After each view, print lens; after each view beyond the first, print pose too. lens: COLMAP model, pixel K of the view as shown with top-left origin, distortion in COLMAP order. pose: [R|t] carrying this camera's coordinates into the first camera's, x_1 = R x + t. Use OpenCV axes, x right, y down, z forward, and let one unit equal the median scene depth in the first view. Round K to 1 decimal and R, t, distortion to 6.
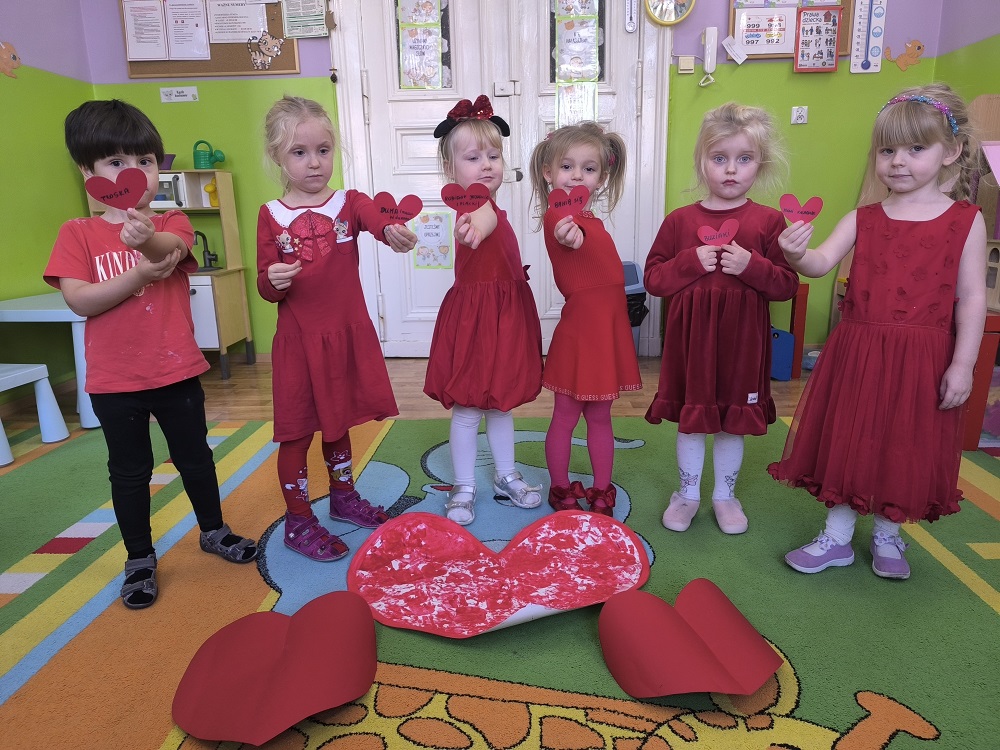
lens RADIAL K [[689.1, 0, 502.3], [0, 689.1, 370.6], [0, 0, 1]] dist [0.031437, -0.036537]
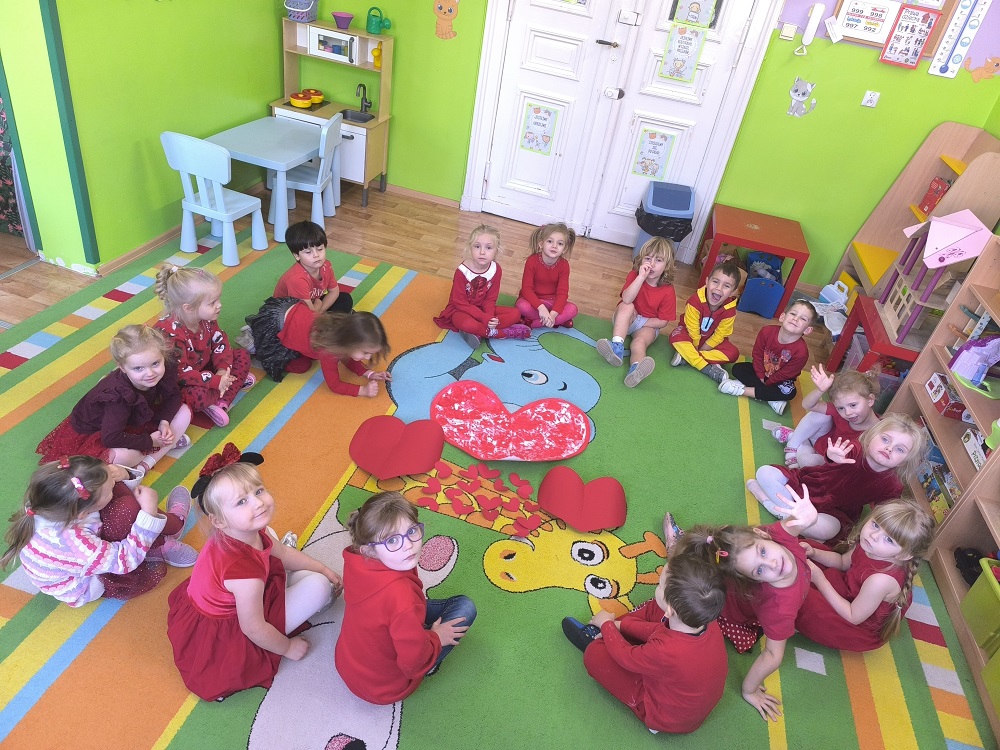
lens RADIAL K [[689.1, 0, 502.3], [0, 689.1, 370.6], [0, 0, 1]] dist [0.031437, -0.036537]
pose [[0.964048, 0.257644, -0.065037, 0.028784], [-0.220439, 0.912092, 0.345680, -0.224919], [0.148382, -0.318916, 0.936096, -0.326541]]
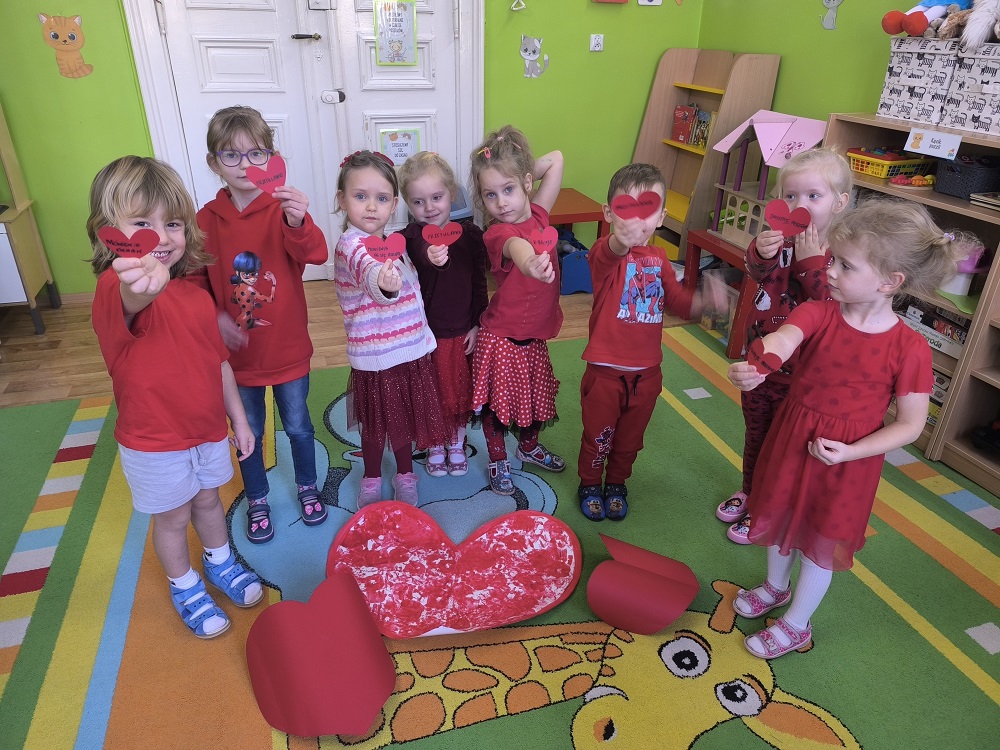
lens RADIAL K [[686.4, 0, 500.0], [0, 686.4, 369.3], [0, 0, 1]] dist [0.031916, -0.037250]
pose [[0.937489, -0.121069, 0.326278, -0.137267], [0.041074, 0.969477, 0.241719, -0.140916], [-0.345584, -0.213207, 0.913846, -0.057393]]
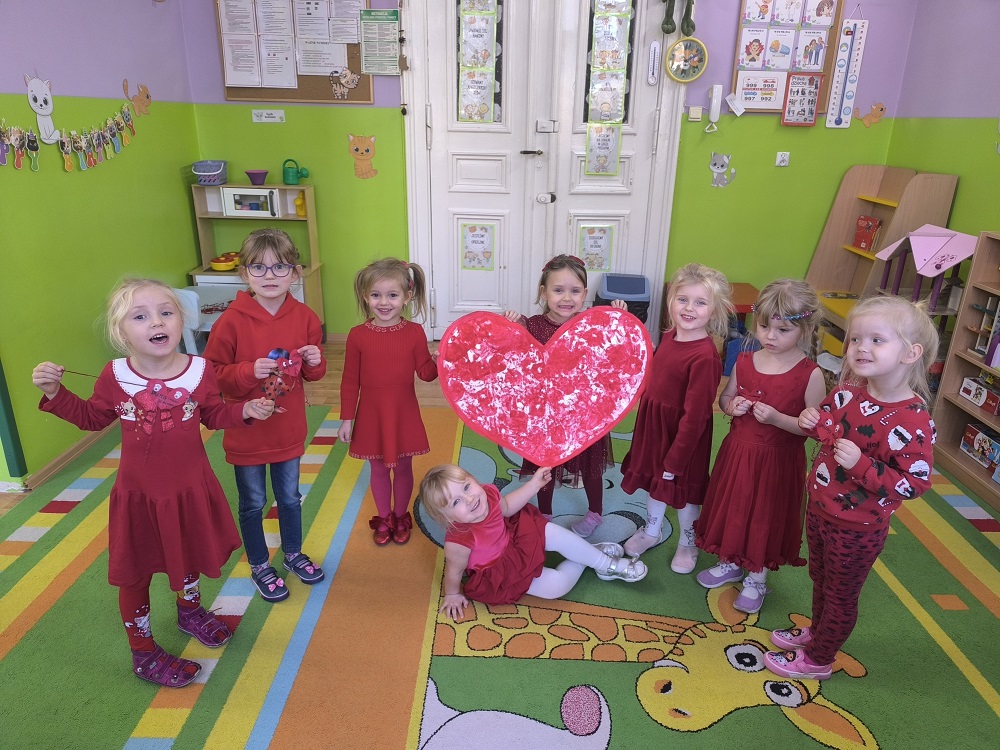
lens RADIAL K [[689.1, 0, 502.3], [0, 689.1, 370.6], [0, 0, 1]] dist [0.031437, -0.036537]
pose [[0.998089, 0.027341, 0.055416, -0.129213], [-0.033808, 0.992277, 0.119348, -0.129026], [-0.051725, -0.120994, 0.991305, -0.246203]]
